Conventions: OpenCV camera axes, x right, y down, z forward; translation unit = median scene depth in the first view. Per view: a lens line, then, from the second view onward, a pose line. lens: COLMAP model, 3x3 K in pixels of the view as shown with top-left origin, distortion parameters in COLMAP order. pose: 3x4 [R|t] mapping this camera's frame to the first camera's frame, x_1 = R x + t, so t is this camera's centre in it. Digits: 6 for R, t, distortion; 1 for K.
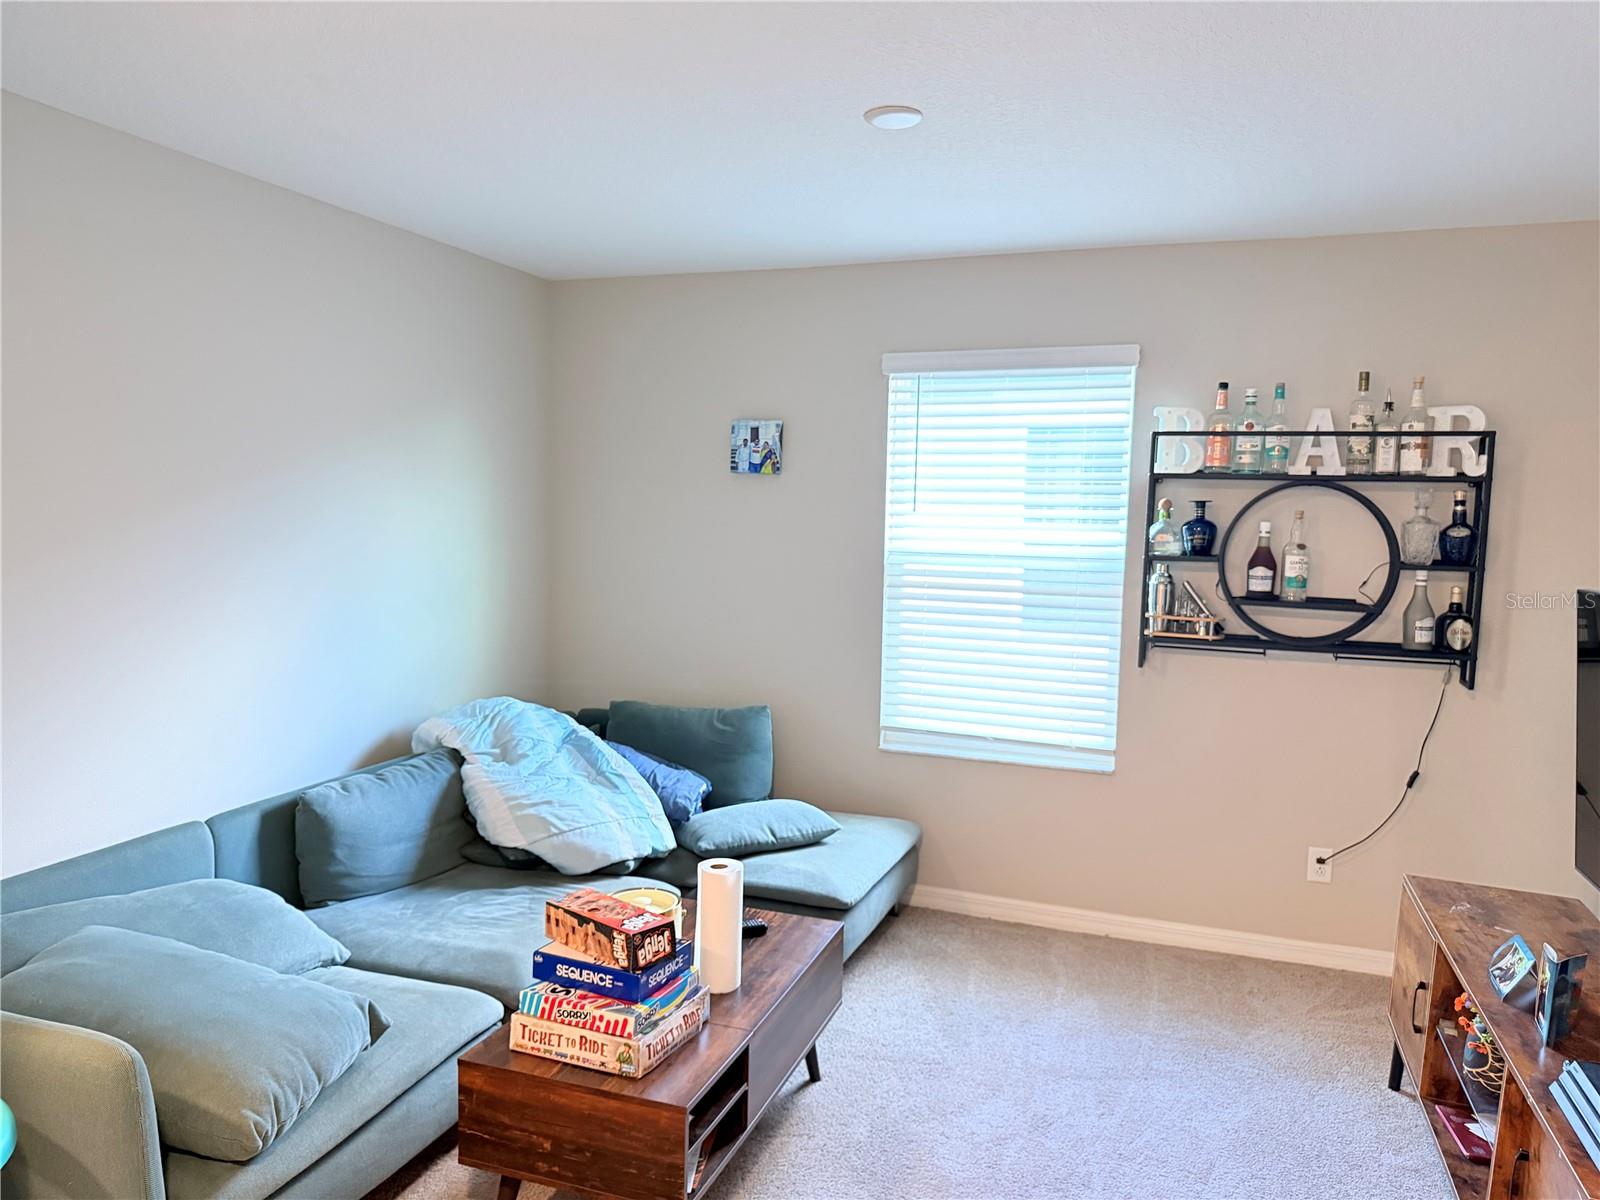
lens RADIAL K [[1124.5, 0, 790.6], [0, 1124.5, 610.2], [0, 0, 1]] dist [0.127585, -0.233750]
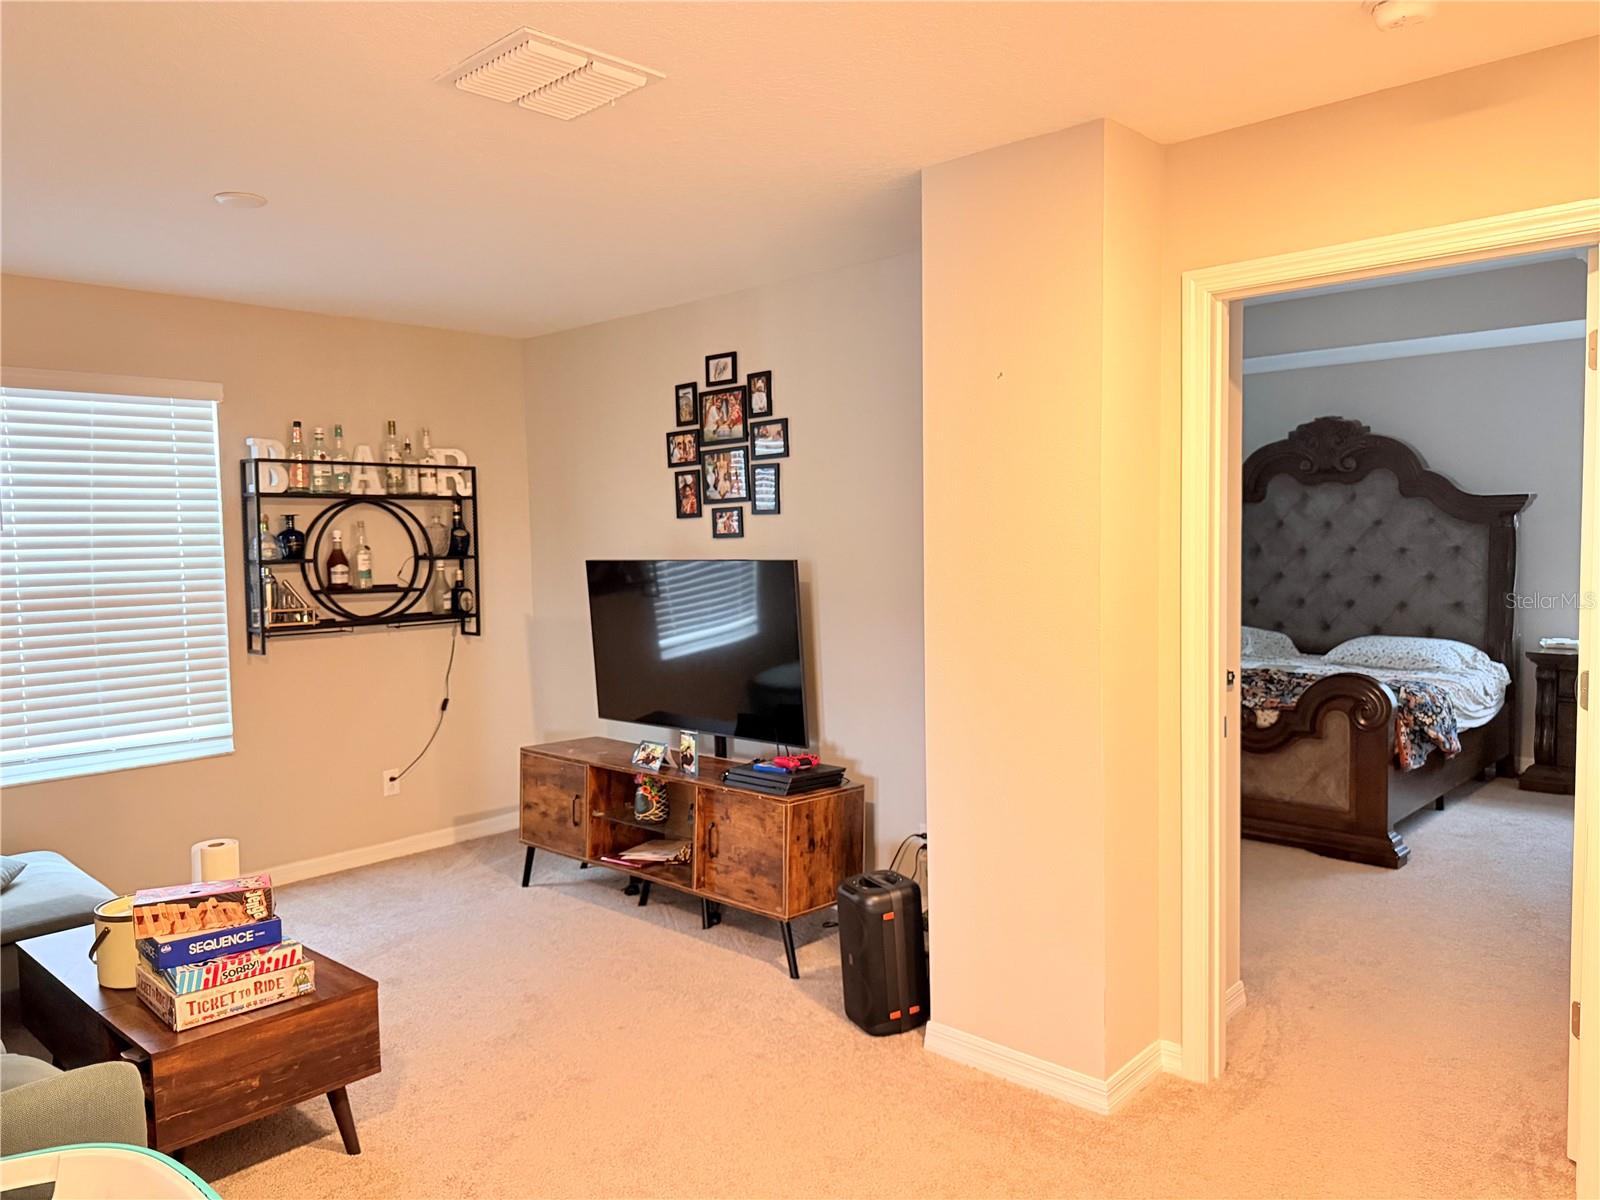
lens RADIAL K [[1147.6, 0, 799.0], [0, 1147.6, 603.6], [0, 0, 1]] dist [0.066158, -0.101144]
pose [[0.374931, -0.085059, 0.923142, -0.634269], [0.110487, 0.992784, 0.046602, 0.002417], [-0.920445, 0.084523, 0.381624, 0.017454]]
